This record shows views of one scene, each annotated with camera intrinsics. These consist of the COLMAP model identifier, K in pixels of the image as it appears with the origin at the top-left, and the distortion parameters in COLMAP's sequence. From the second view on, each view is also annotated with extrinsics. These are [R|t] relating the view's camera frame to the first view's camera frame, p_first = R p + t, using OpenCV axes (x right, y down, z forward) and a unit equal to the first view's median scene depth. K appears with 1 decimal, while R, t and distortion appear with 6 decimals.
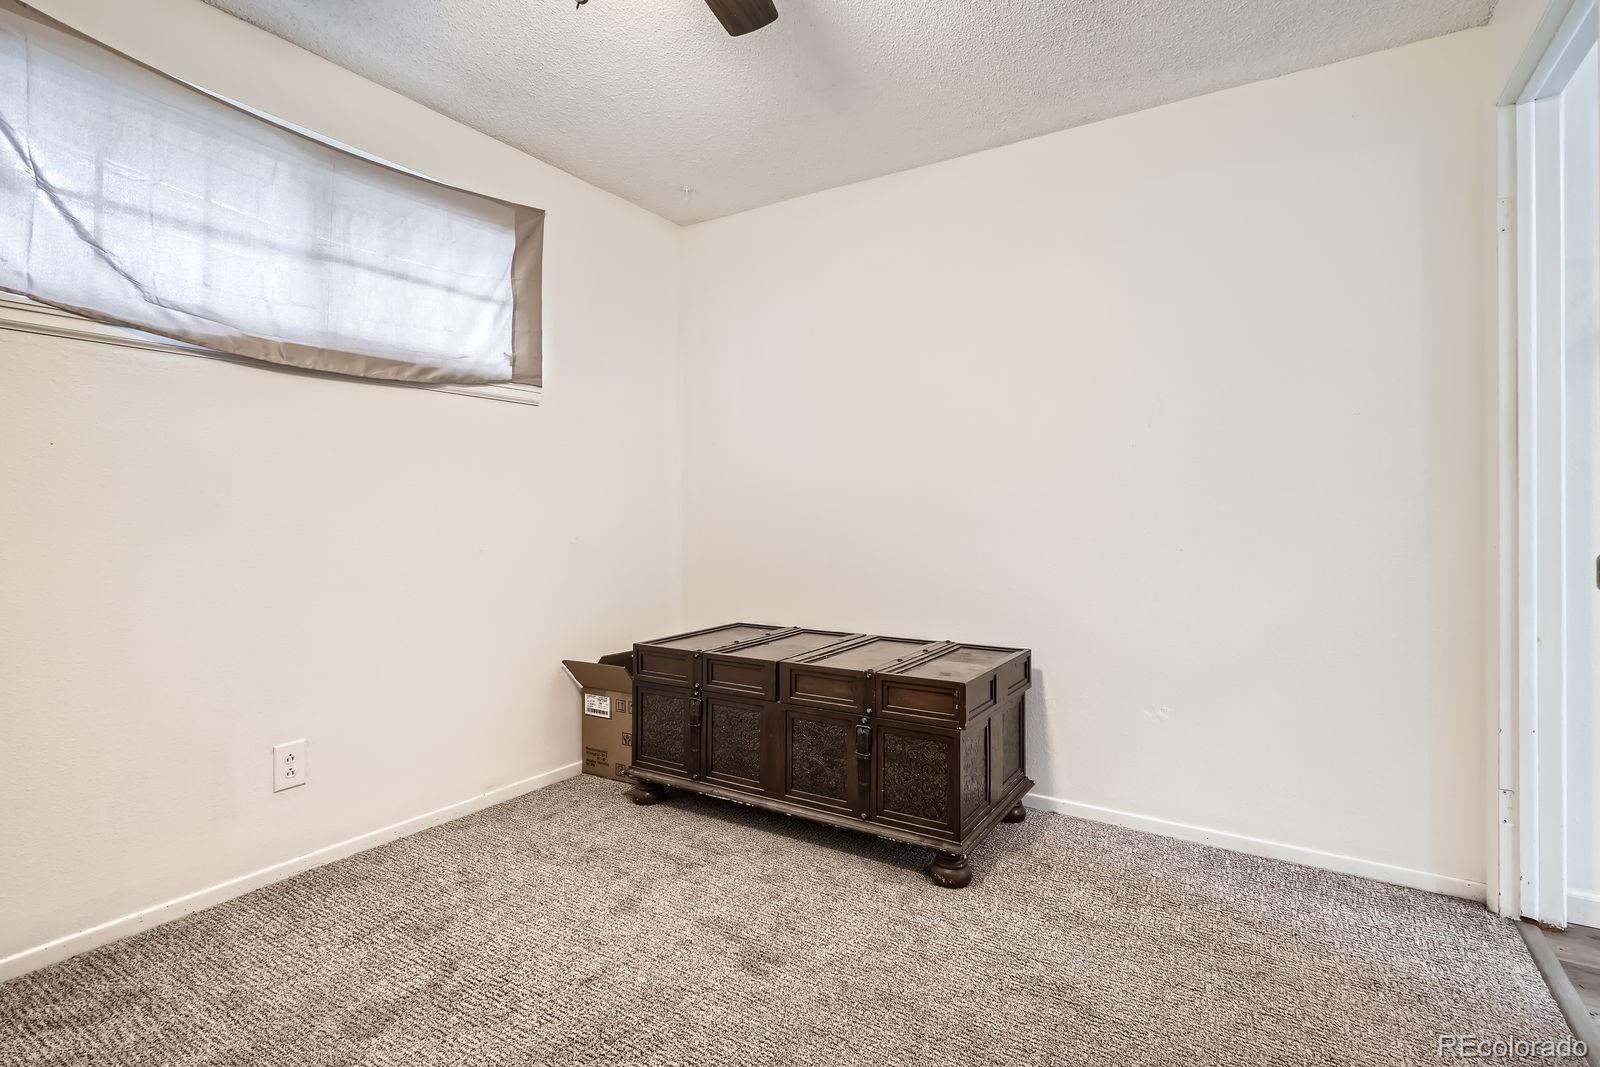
lens RADIAL K [[799.6, 0, 805.4], [0, 799.6, 516.9], [0, 0, 1]] dist [-0.001697, 0.000802]
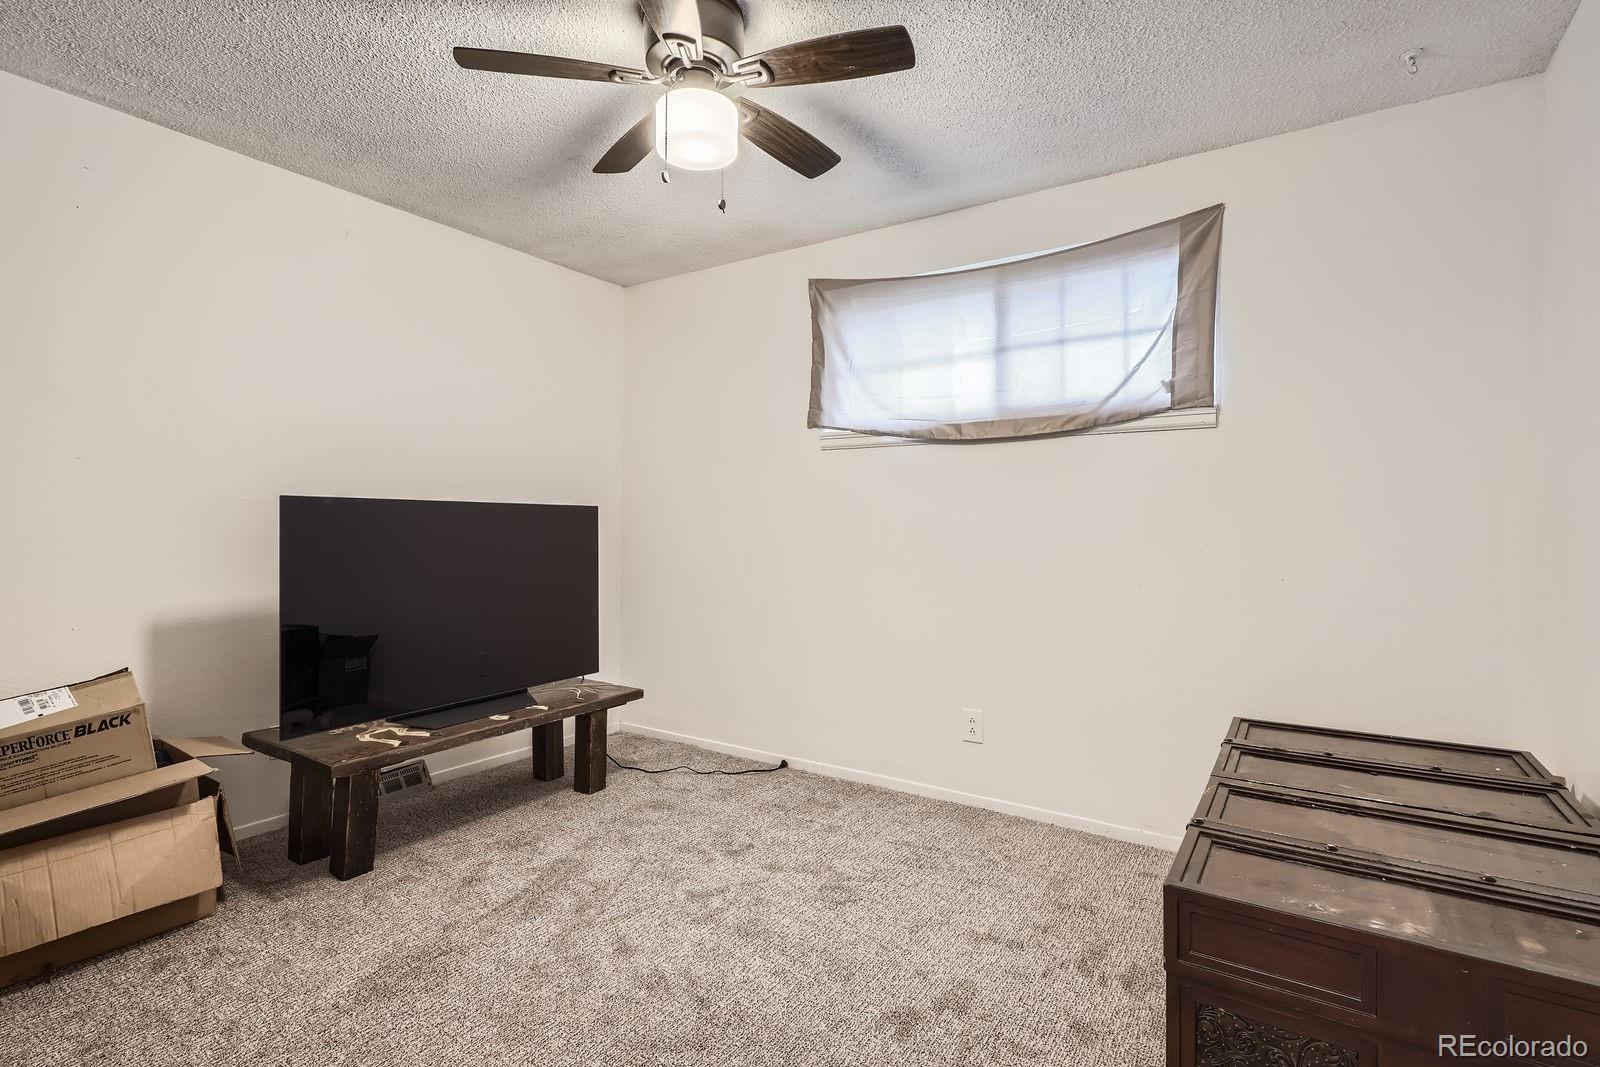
lens RADIAL K [[799.6, 0, 803.5], [0, 799.6, 534.4], [0, 0, 1]] dist [-0.001697, 0.000802]
pose [[-0.059584, 0.011896, -0.998152, 0.607518], [-0.008231, 0.999889, 0.012408, -0.029970], [0.998189, 0.008955, -0.059480, 0.631425]]
